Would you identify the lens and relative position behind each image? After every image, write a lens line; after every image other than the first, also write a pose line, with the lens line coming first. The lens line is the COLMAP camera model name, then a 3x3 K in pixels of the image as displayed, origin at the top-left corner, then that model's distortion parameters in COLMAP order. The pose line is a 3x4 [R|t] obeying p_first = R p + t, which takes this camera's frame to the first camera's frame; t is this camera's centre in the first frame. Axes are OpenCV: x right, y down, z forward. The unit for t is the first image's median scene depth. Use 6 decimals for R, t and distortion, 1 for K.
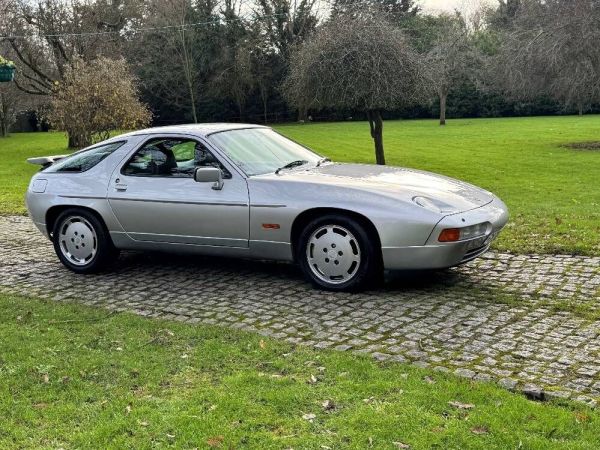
lens RADIAL K [[747.1, 0, 300.0], [0, 747.1, 225.0], [0, 0, 1]] dist [0.199260, -0.445977]
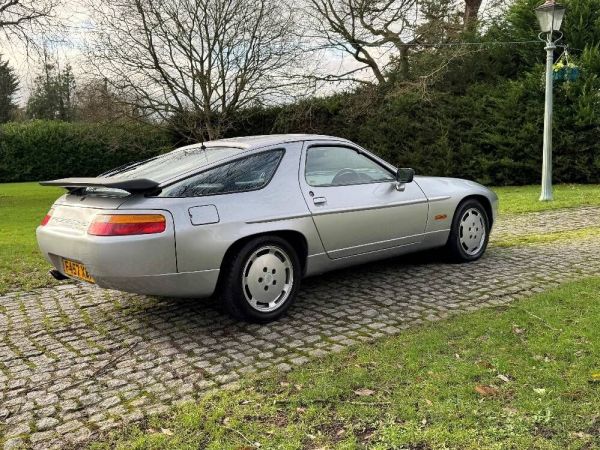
lens RADIAL K [[585.4, 0, 300.0], [0, 585.4, 225.0], [0, 0, 1]] dist [0.150881, -0.287420]
pose [[0.344438, -0.091596, 0.934330, -0.884511], [0.173944, 0.984224, 0.032364, -0.048956], [-0.922554, 0.151373, 0.354937, 0.806624]]
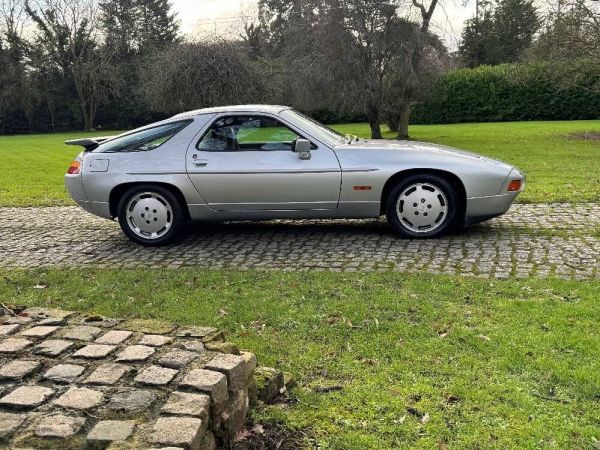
lens RADIAL K [[585.4, 0, 300.0], [0, 585.4, 225.0], [0, 0, 1]] dist [0.150881, -0.287420]
pose [[0.930228, -0.068016, 0.360624, -0.422471], [0.061217, 0.997666, 0.030255, 0.023199], [-0.361840, -0.006068, 0.932220, 0.171908]]
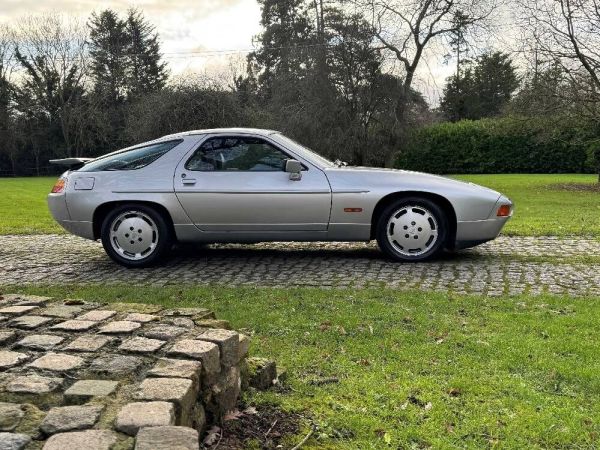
lens RADIAL K [[585.0, 0, 305.0], [0, 585.0, 224.8], [0, 0, 1]] dist [0.157133, -0.305235]
pose [[0.917518, -0.021252, 0.397125, -0.425801], [0.045737, 0.997584, -0.052286, 0.062542], [-0.395055, 0.066137, 0.916274, 0.188969]]
